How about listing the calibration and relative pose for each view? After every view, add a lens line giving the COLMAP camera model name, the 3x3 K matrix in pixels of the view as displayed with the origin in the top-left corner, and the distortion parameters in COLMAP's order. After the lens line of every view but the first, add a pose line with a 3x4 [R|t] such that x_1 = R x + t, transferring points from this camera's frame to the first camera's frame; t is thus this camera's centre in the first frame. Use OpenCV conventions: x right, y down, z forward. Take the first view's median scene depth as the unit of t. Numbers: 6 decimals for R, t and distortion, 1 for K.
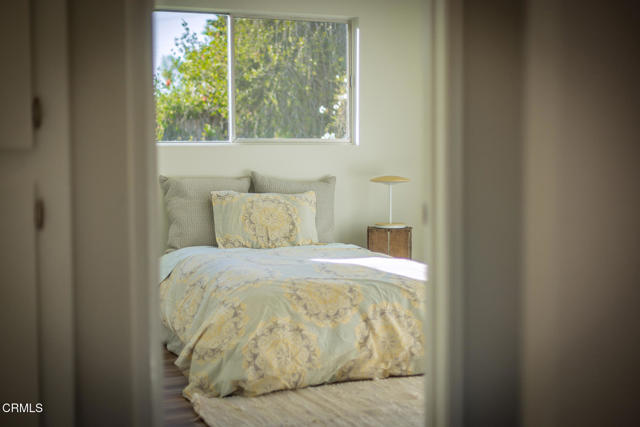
lens RADIAL K [[919.5, 0, 320.0], [0, 919.5, 213.5], [0, 0, 1]] dist [-0.044295, -0.037208]
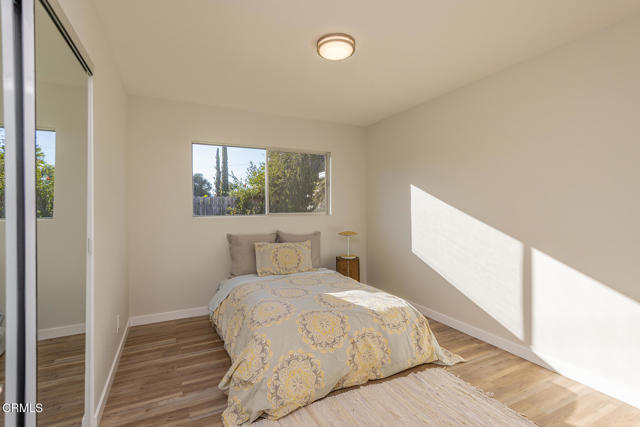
lens RADIAL K [[301.3, 0, 321.0], [0, 301.3, 208.9], [0, 0, 1]] dist [0.002459, 0.000167]
pose [[0.998014, -0.004547, 0.062833, -0.029936], [0.008481, 0.998009, -0.062494, -0.067886], [-0.062424, 0.062903, 0.996066, 0.492238]]
